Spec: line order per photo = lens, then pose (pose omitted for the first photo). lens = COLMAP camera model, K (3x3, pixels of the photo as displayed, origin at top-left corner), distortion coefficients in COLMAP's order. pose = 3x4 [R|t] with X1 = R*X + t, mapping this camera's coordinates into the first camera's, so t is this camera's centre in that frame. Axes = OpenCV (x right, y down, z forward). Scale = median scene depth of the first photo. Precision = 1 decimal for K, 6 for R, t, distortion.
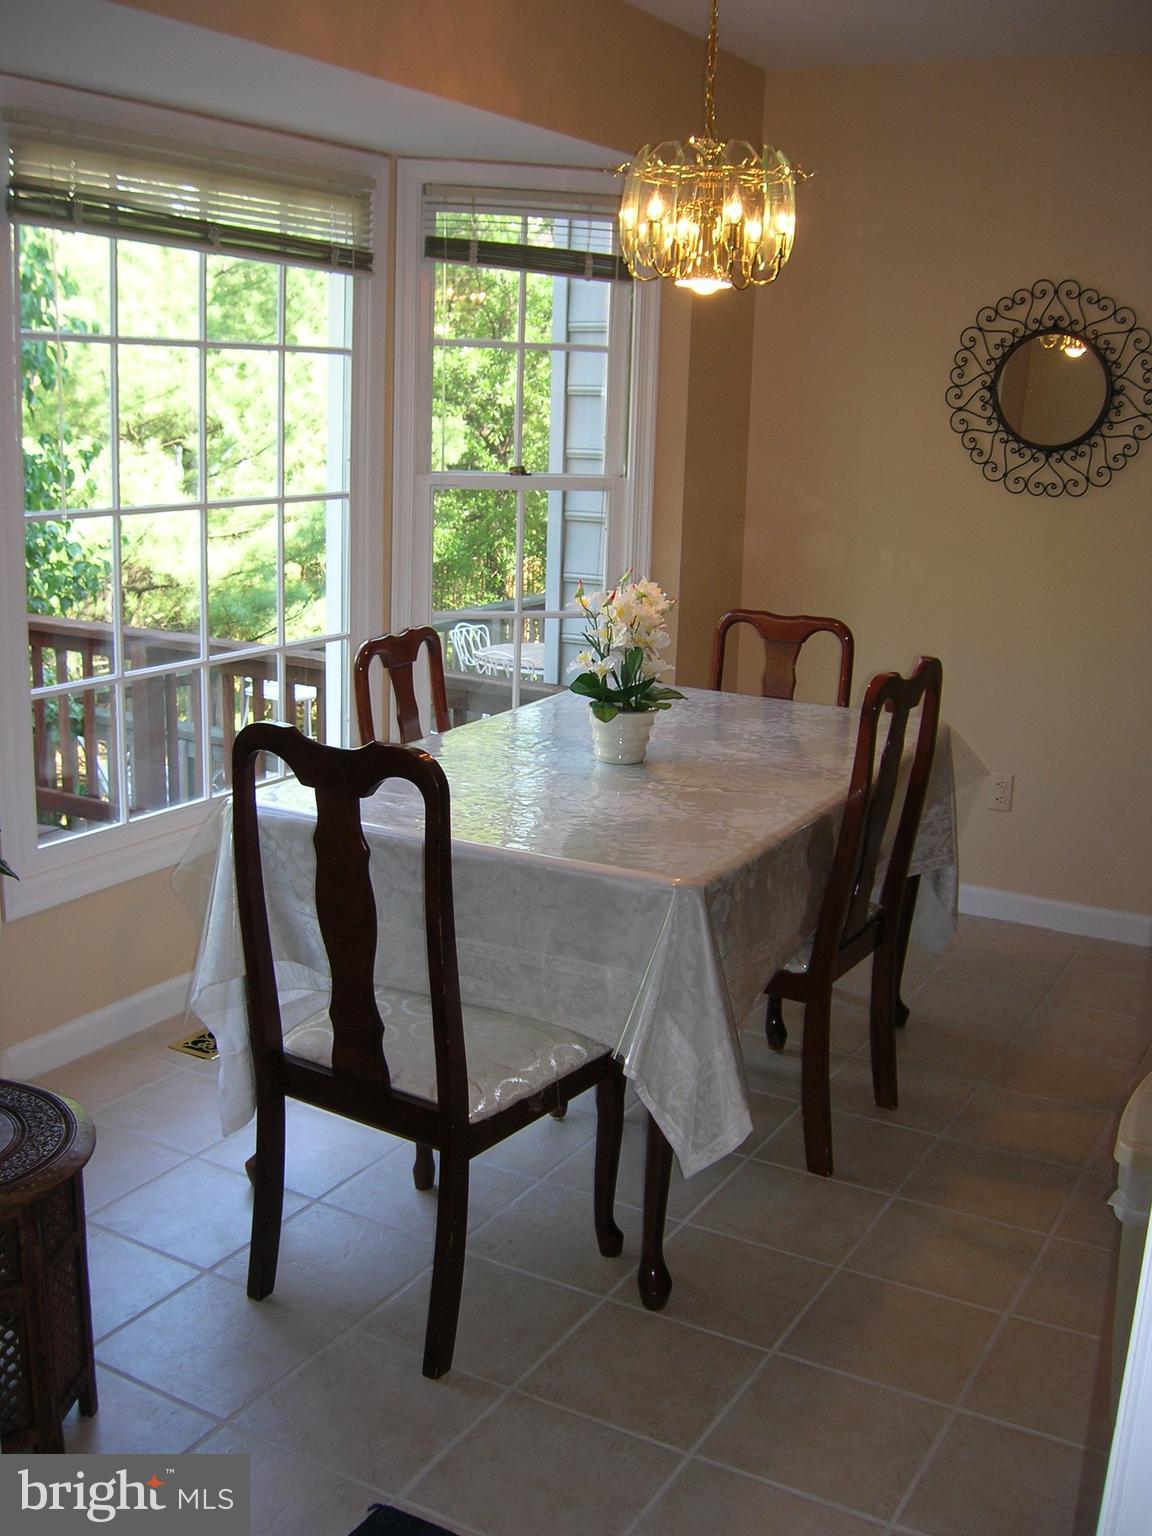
lens RADIAL K [[1607.2, 0, 576.3], [0, 1607.2, 772.1], [0, 0, 1]] dist [-0.145816, 0.000000]
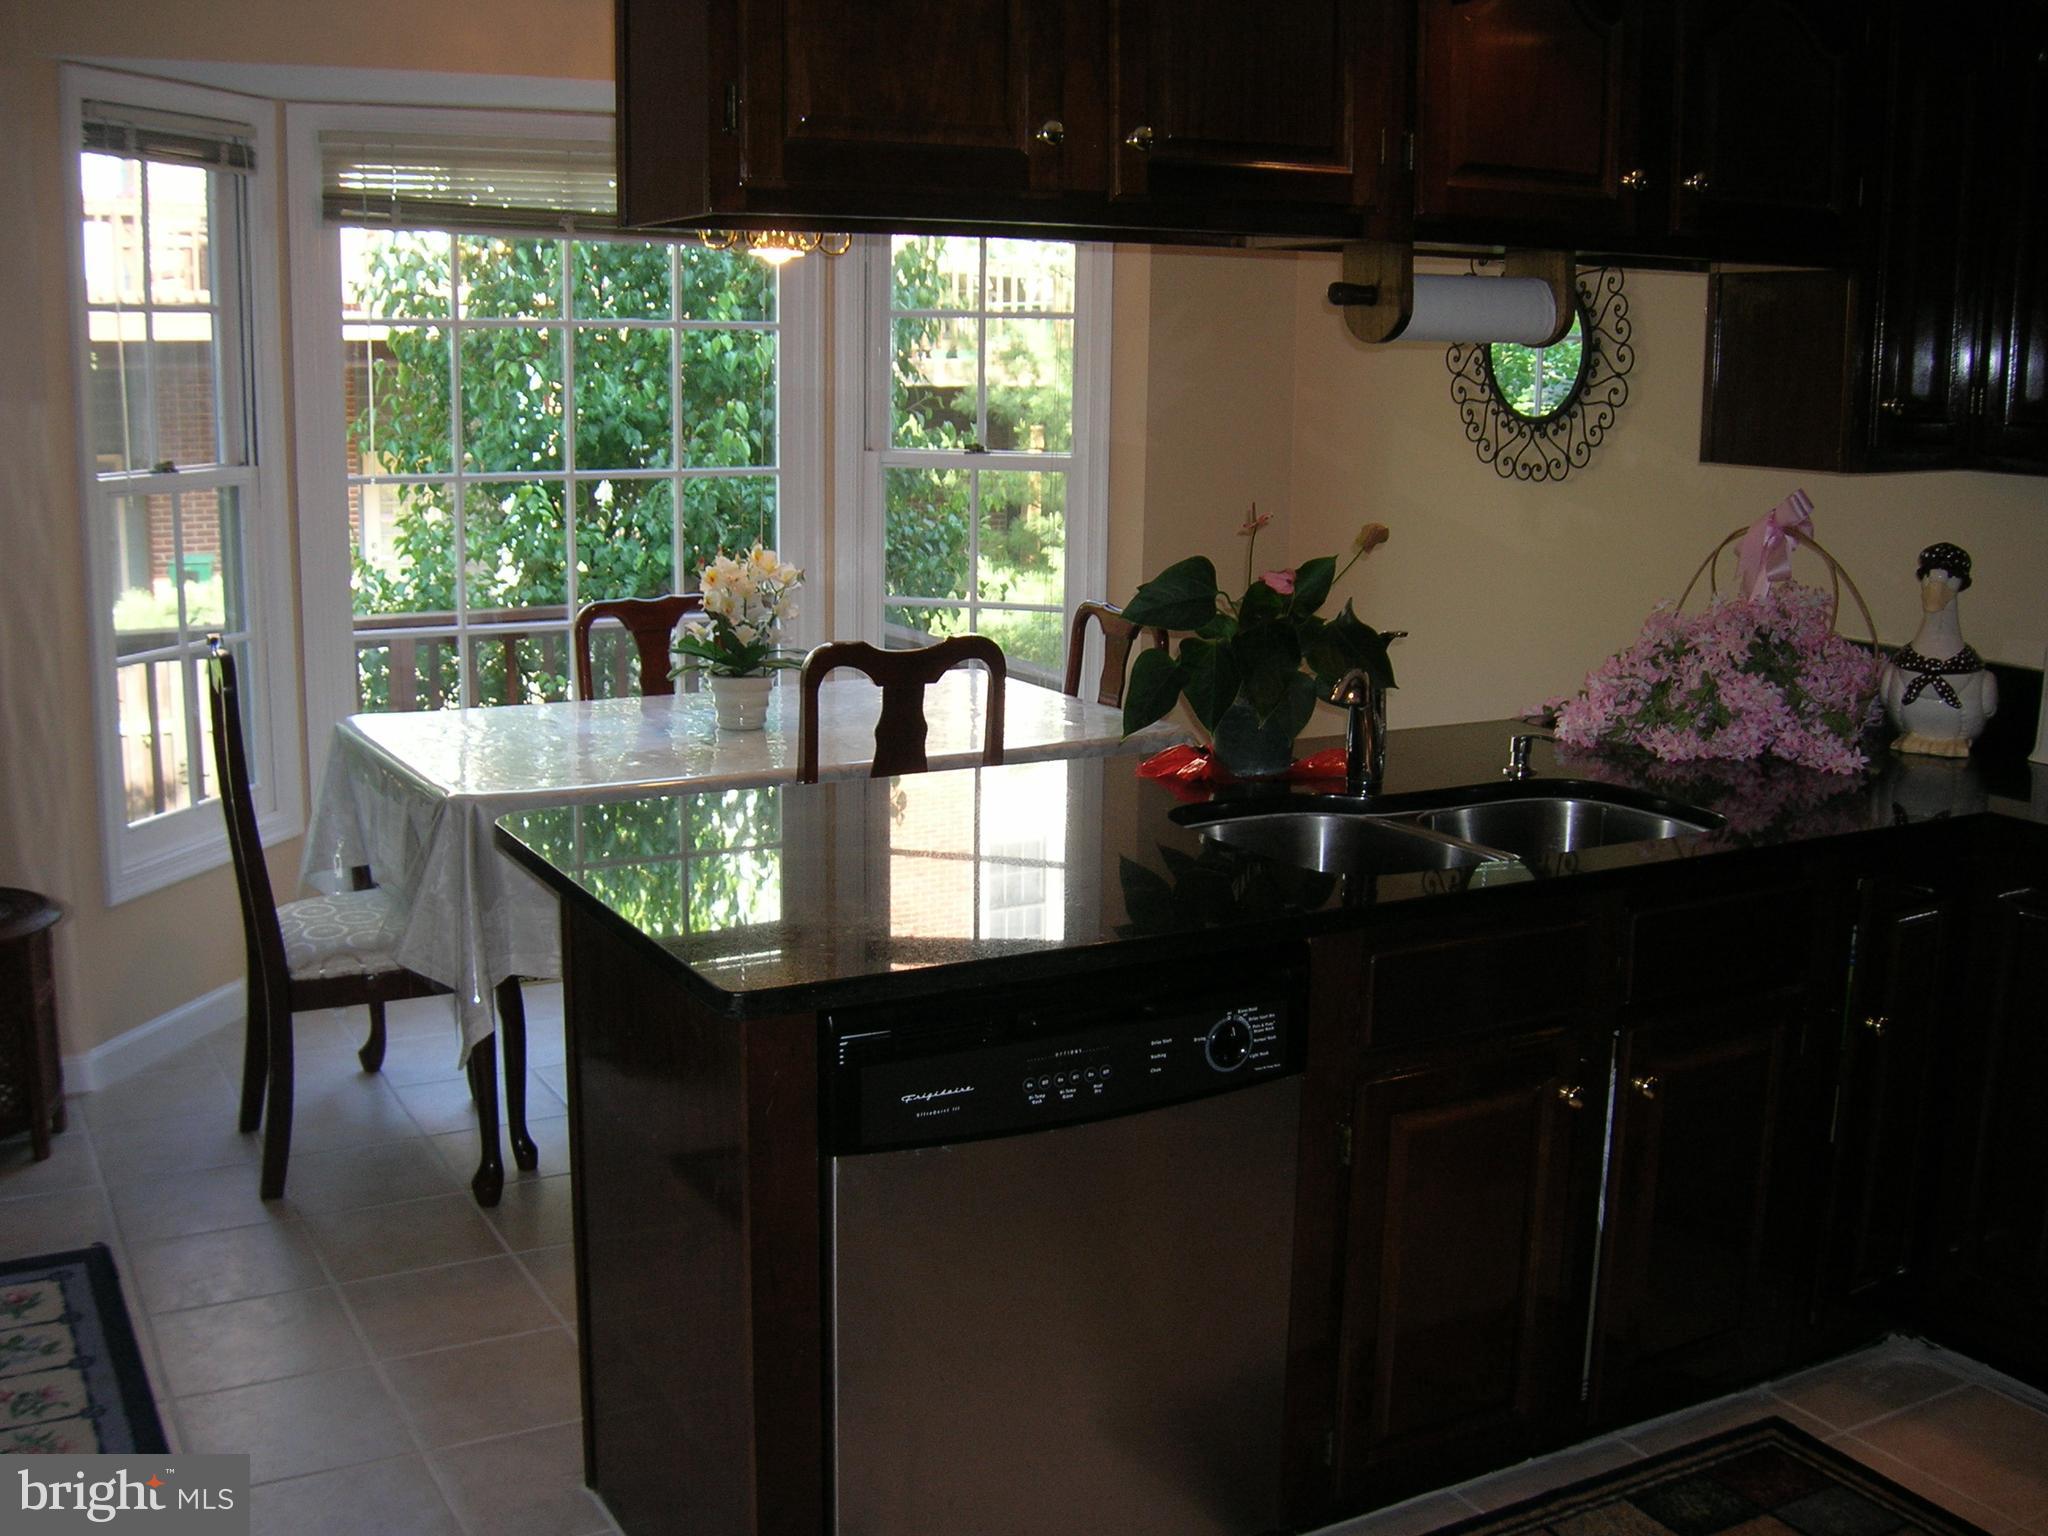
lens RADIAL K [[2142.9, 0, 1037.7], [0, 2142.9, 761.7], [0, 0, 1]] dist [-0.145816, 0.000000]
pose [[0.843850, 0.083343, -0.530067, 0.674162], [-0.111707, 0.993506, -0.021625, 0.016609], [0.524822, 0.077460, 0.847680, -0.022827]]
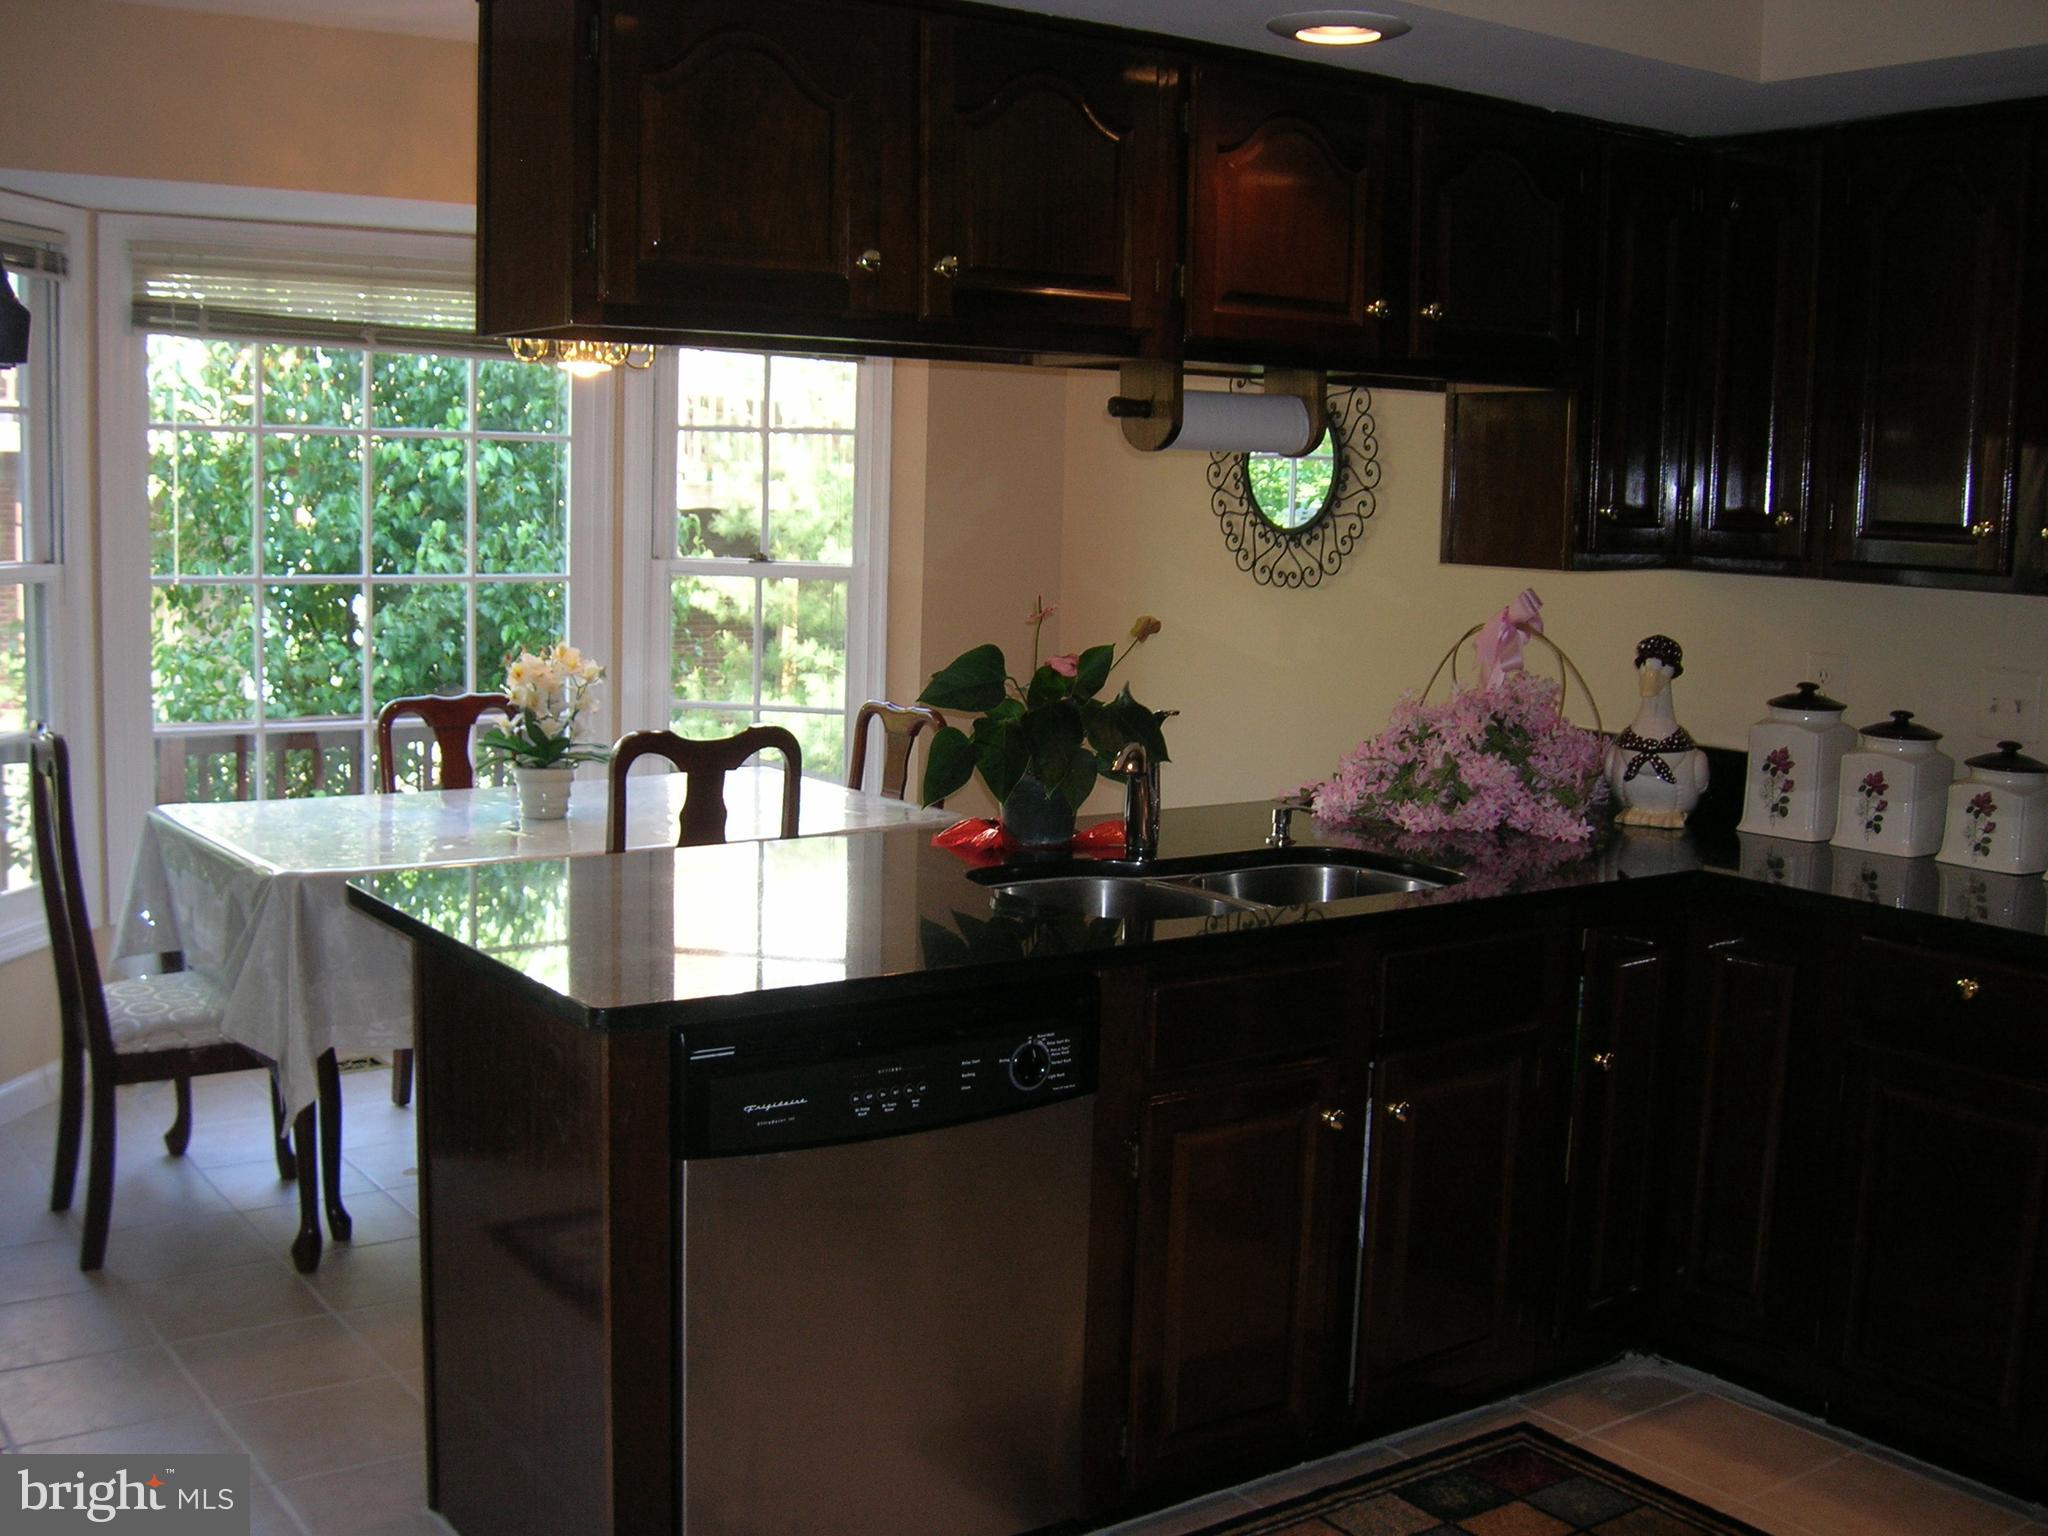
lens RADIAL K [[2198.3, 0, 1027.1], [0, 2198.3, 776.0], [0, 0, 1]] dist [-0.134839, 0.000000]
pose [[0.897725, 0.052438, -0.437423, 0.703845], [-0.101043, 0.990931, -0.088578, 0.045626], [0.428812, 0.123717, 0.894883, -0.106745]]
